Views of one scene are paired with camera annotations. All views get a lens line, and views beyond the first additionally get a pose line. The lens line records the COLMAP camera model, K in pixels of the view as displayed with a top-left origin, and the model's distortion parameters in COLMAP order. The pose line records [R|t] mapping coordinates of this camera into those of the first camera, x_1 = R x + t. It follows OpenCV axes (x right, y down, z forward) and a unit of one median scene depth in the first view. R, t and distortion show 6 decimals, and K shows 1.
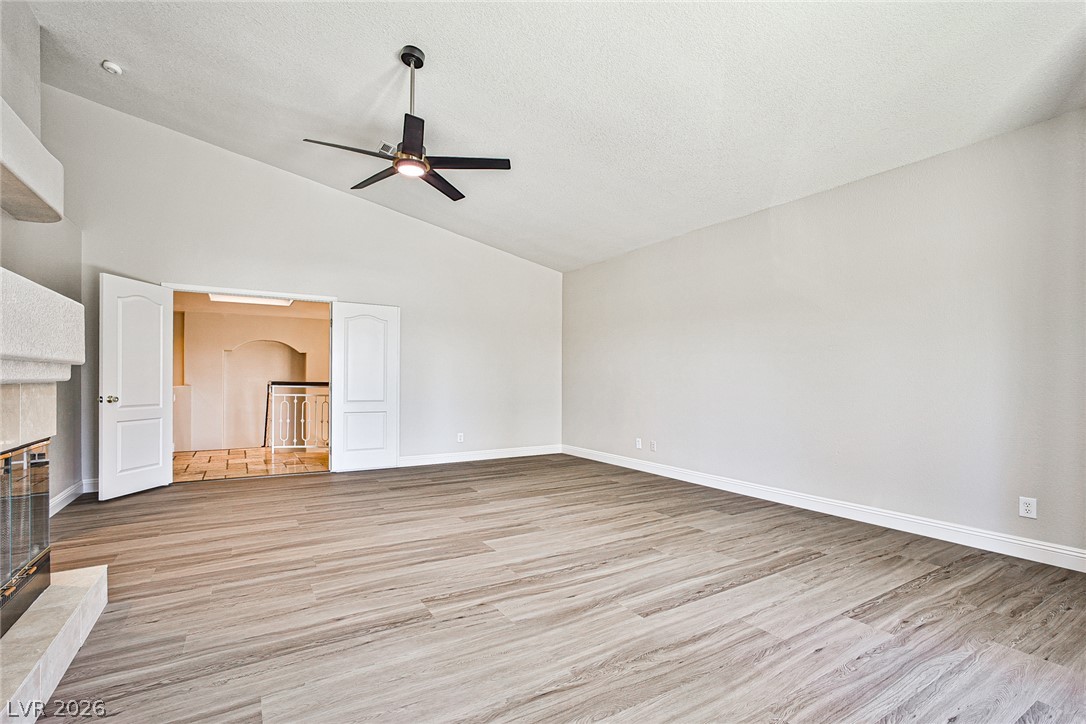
lens RADIAL K [[474.2, 0, 540.5], [0, 474.2, 386.0], [0, 0, 1]] dist [-0.000602, 0.000018]
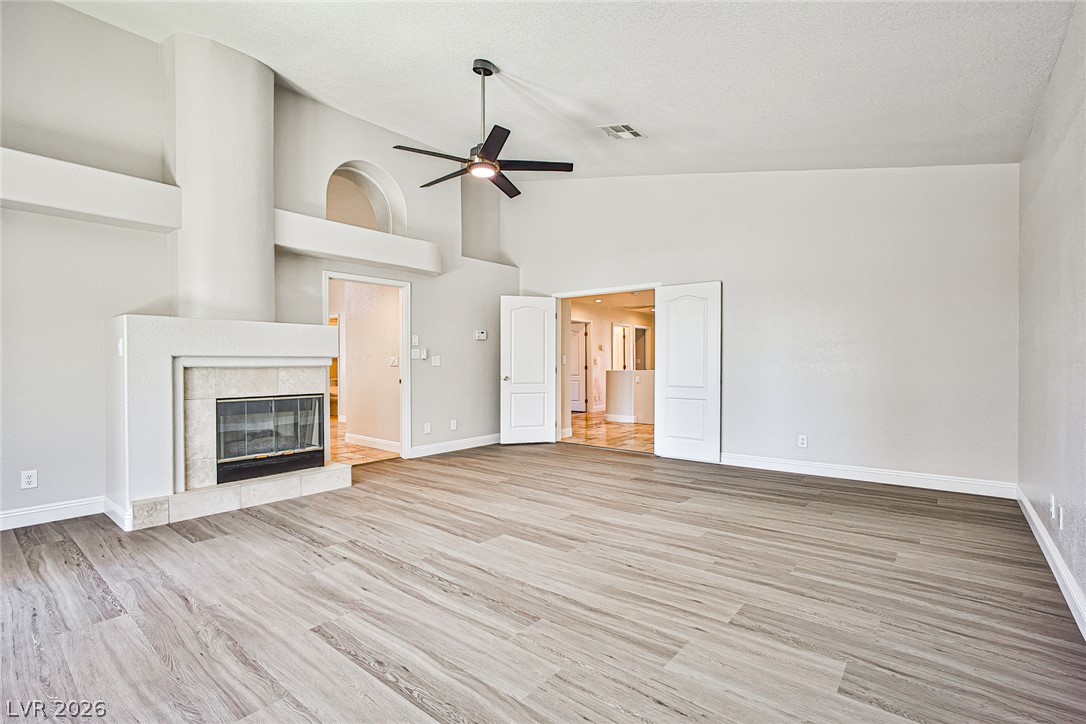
lens RADIAL K [[509.2, 0, 543.0], [0, 509.2, 362.0], [0, 0, 1]] dist [-0.008288, 0.000239]
pose [[0.326512, -0.020292, -0.944975, 0.810871], [0.002524, 0.999785, -0.020597, 0.012251], [0.945190, 0.004340, 0.326492, 0.715952]]
